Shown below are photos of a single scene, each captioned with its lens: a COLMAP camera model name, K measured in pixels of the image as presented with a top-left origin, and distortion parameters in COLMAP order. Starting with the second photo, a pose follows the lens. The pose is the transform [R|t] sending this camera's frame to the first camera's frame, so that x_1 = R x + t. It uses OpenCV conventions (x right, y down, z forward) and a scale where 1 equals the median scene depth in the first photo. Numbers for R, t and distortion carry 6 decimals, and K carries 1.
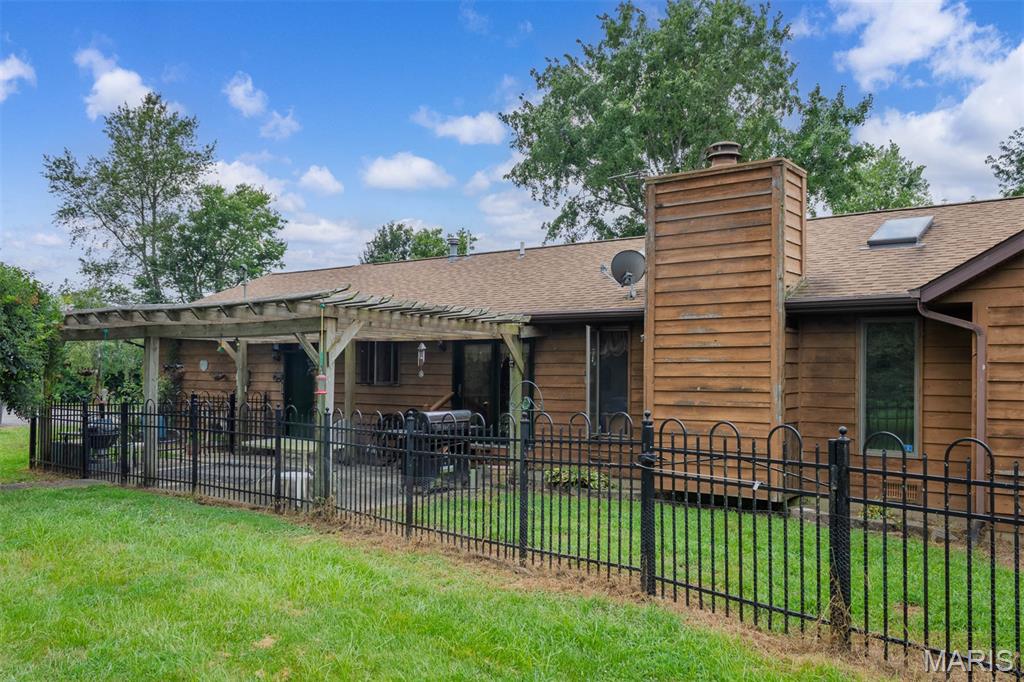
lens RADIAL K [[857.2, 0, 512.0], [0, 857.2, 341.0], [0, 0, 1]] dist [0.000789, -0.001423]
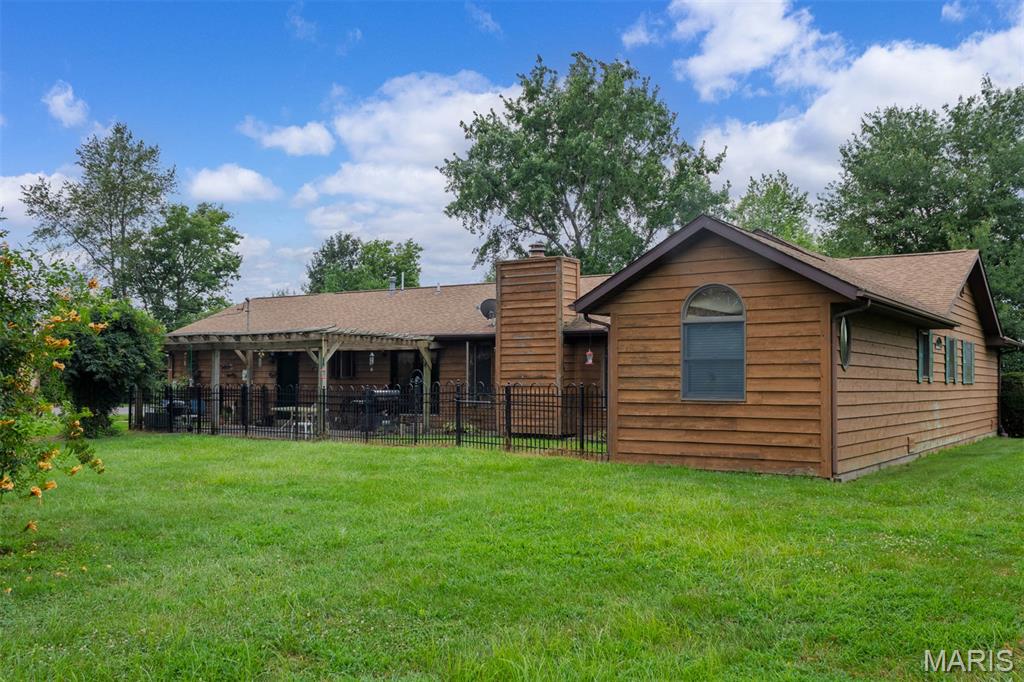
lens RADIAL K [[928.2, 0, 512.0], [0, 928.2, 341.0], [0, 0, 1]] dist [0.054496, 0.005012]
pose [[0.998775, -0.001920, 0.049454, 0.031643], [0.002052, 0.999994, -0.002608, -0.005487], [-0.049449, 0.002706, 0.998773, -0.330492]]
